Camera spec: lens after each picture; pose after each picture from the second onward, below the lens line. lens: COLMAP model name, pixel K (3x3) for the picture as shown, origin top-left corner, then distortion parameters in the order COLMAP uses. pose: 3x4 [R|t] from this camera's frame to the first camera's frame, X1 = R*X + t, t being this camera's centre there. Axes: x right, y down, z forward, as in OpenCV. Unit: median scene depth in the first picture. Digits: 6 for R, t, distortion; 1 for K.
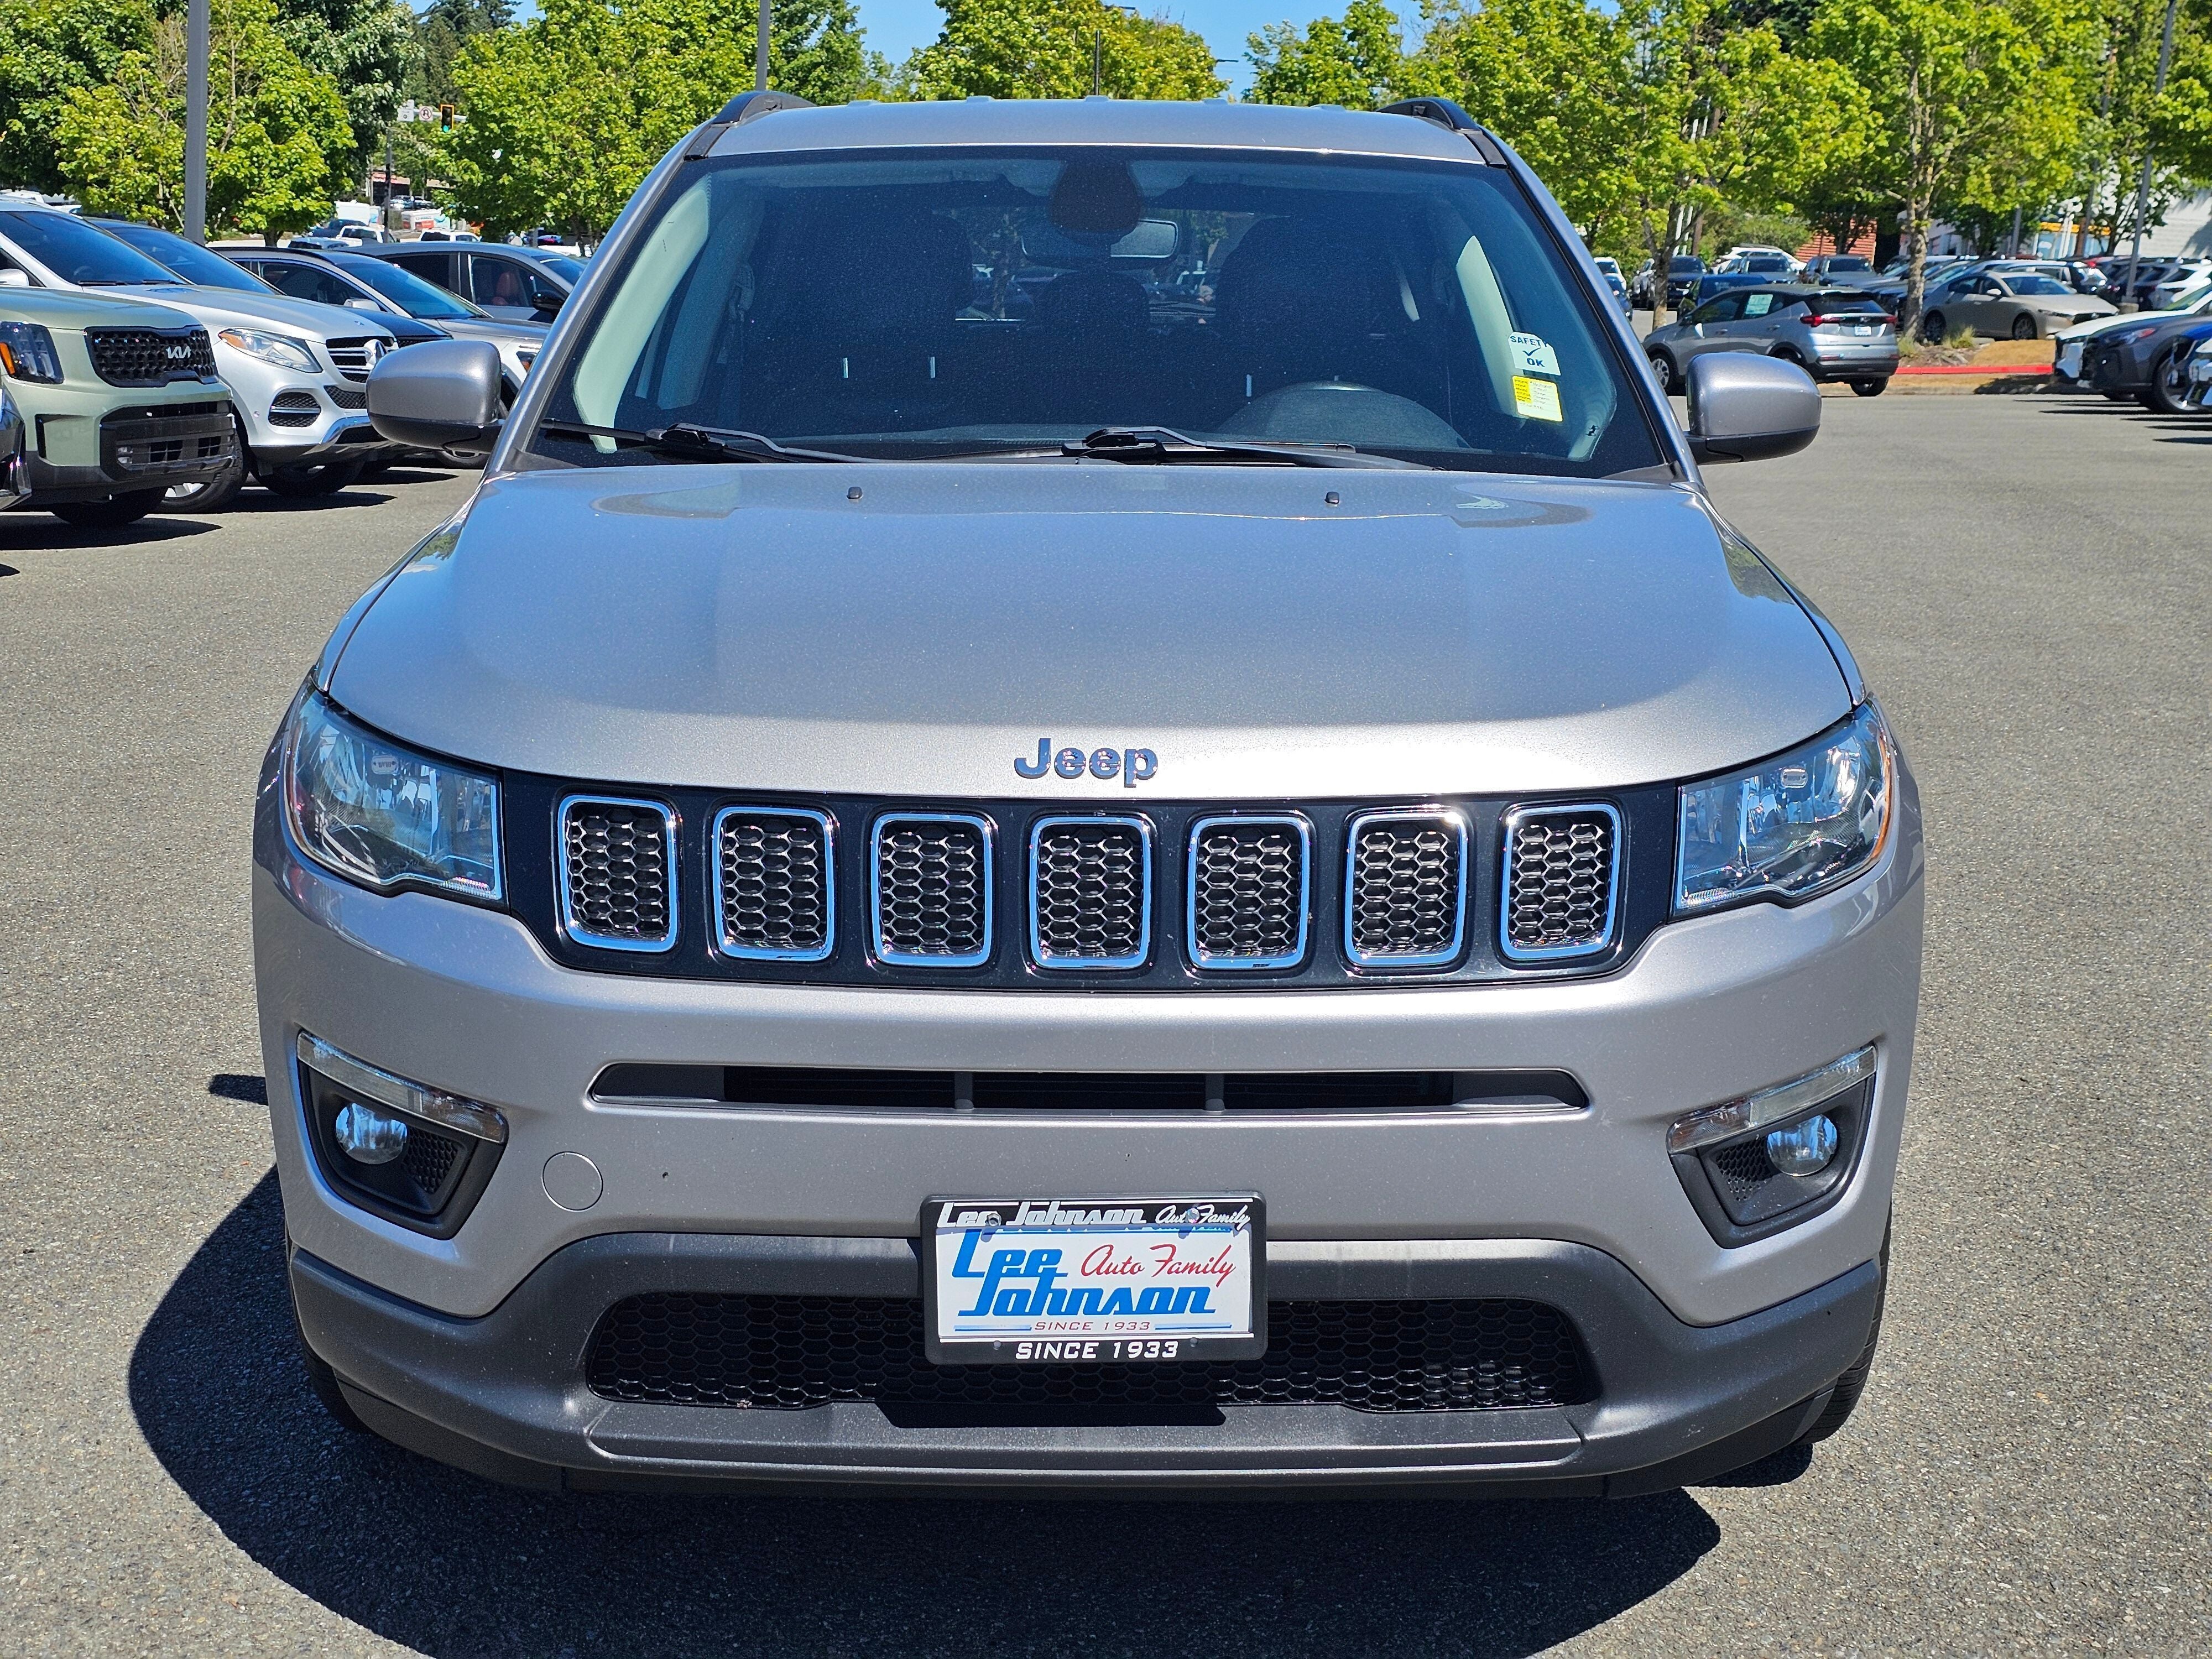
lens RADIAL K [[3103.5, 0, 1106.0], [0, 3103.5, 829.5], [0, 0, 1]] dist [0.042468, -0.009288]
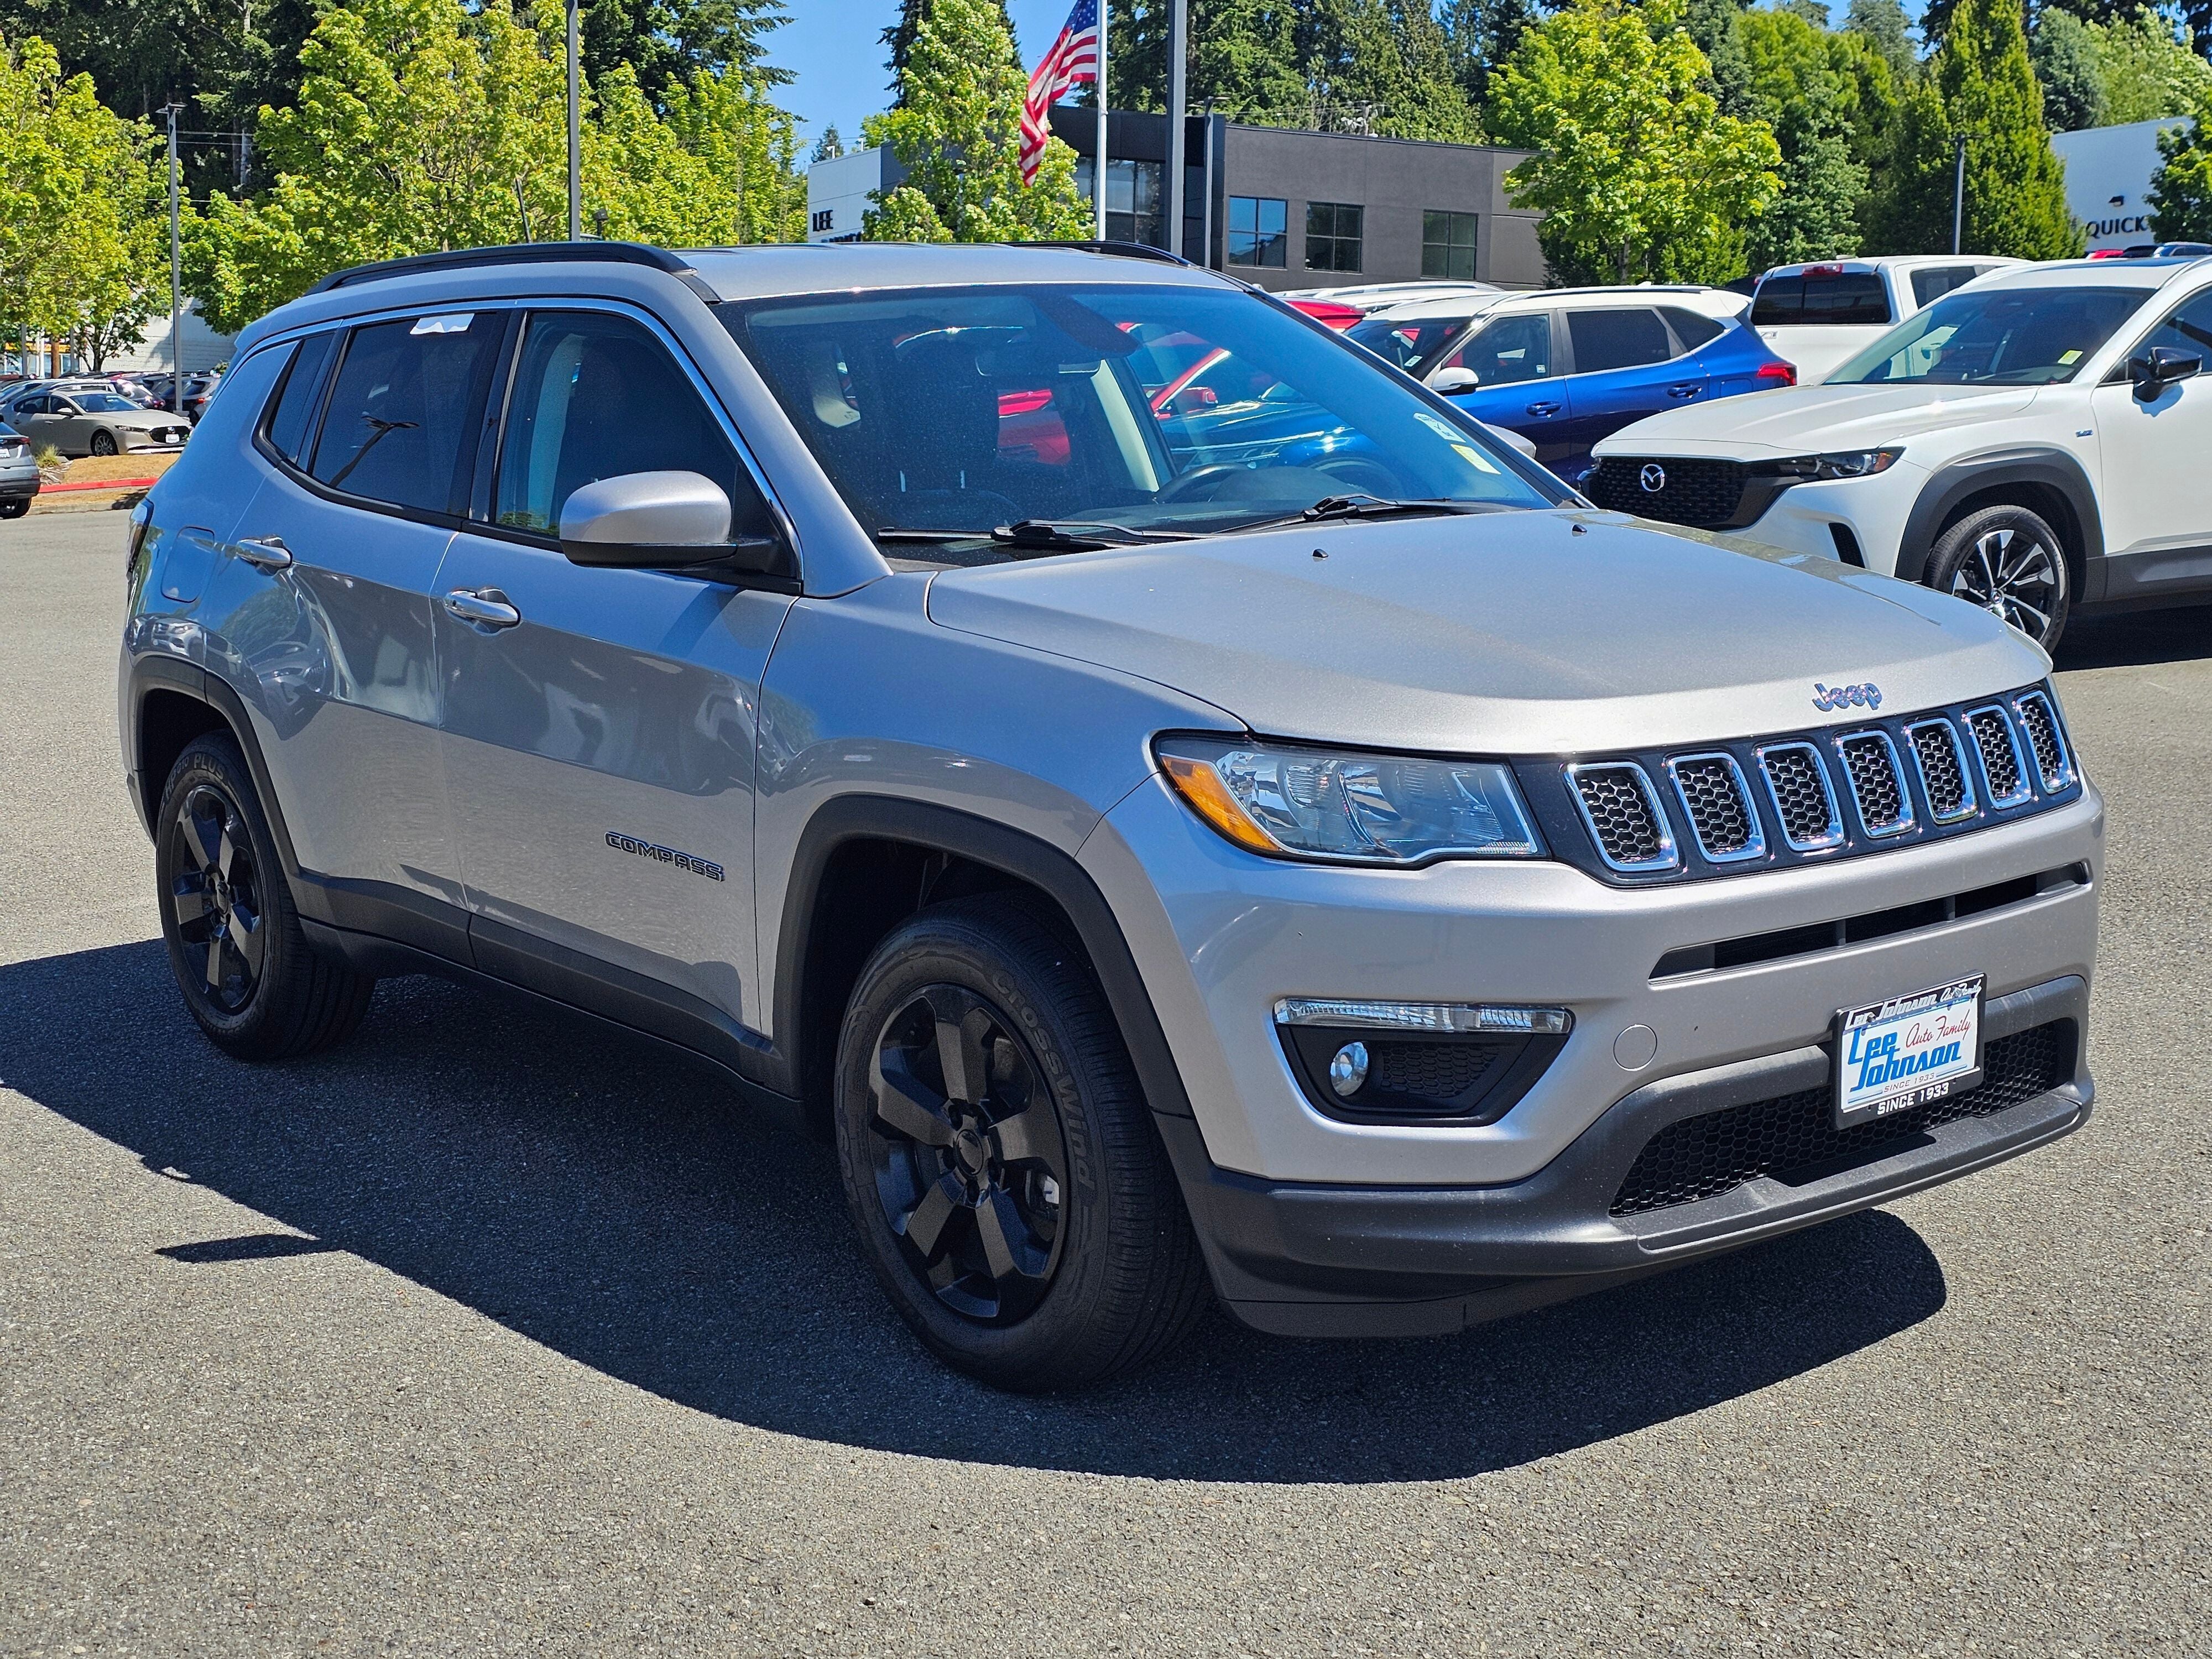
lens RADIAL K [[3103.5, 0, 1106.0], [0, 3103.5, 829.5], [0, 0, 1]] dist [0.042468, -0.009288]
pose [[0.777421, -0.128169, 0.615783, -1.167063], [0.150652, 0.988465, 0.015542, -0.034701], [-0.610672, 0.080687, 0.787762, 0.080764]]
